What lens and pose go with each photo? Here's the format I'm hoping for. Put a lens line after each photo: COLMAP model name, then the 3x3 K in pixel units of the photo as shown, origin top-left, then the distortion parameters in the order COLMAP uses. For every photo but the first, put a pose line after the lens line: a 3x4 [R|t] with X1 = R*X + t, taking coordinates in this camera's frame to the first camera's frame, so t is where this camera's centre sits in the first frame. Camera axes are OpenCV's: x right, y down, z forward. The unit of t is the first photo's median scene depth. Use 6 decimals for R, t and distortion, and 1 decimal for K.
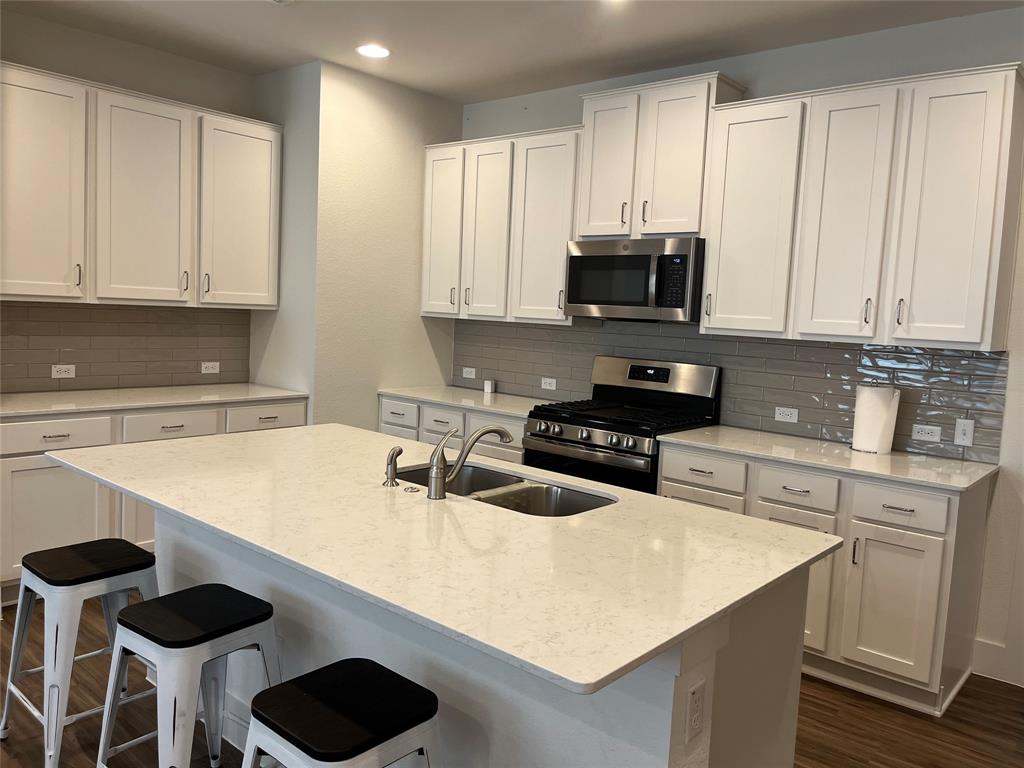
lens RADIAL K [[771.3, 0, 511.5], [0, 771.3, 380.3], [0, 0, 1]] dist [0.058896, -0.087598]
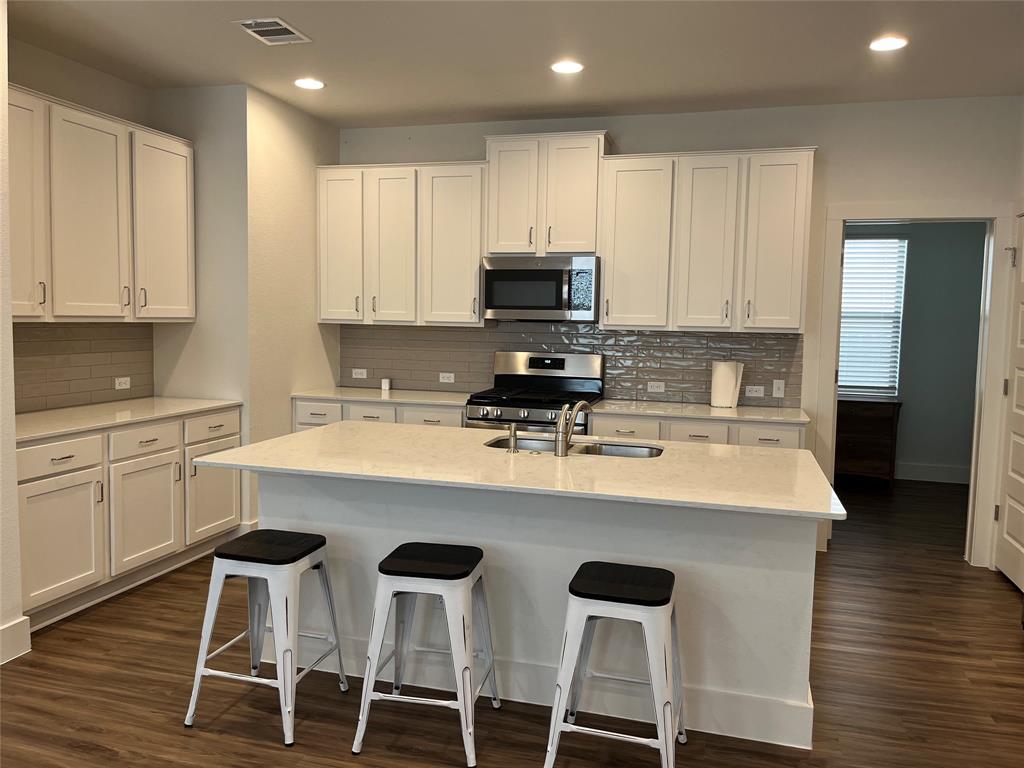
lens RADIAL K [[770.6, 0, 514.5], [0, 770.6, 377.0], [0, 0, 1]] dist [0.060448, -0.087887]
pose [[0.908264, -0.063595, 0.413536, -0.387661], [0.064356, 0.997854, 0.012106, -0.004687], [-0.413418, 0.015618, 0.910407, -0.111265]]
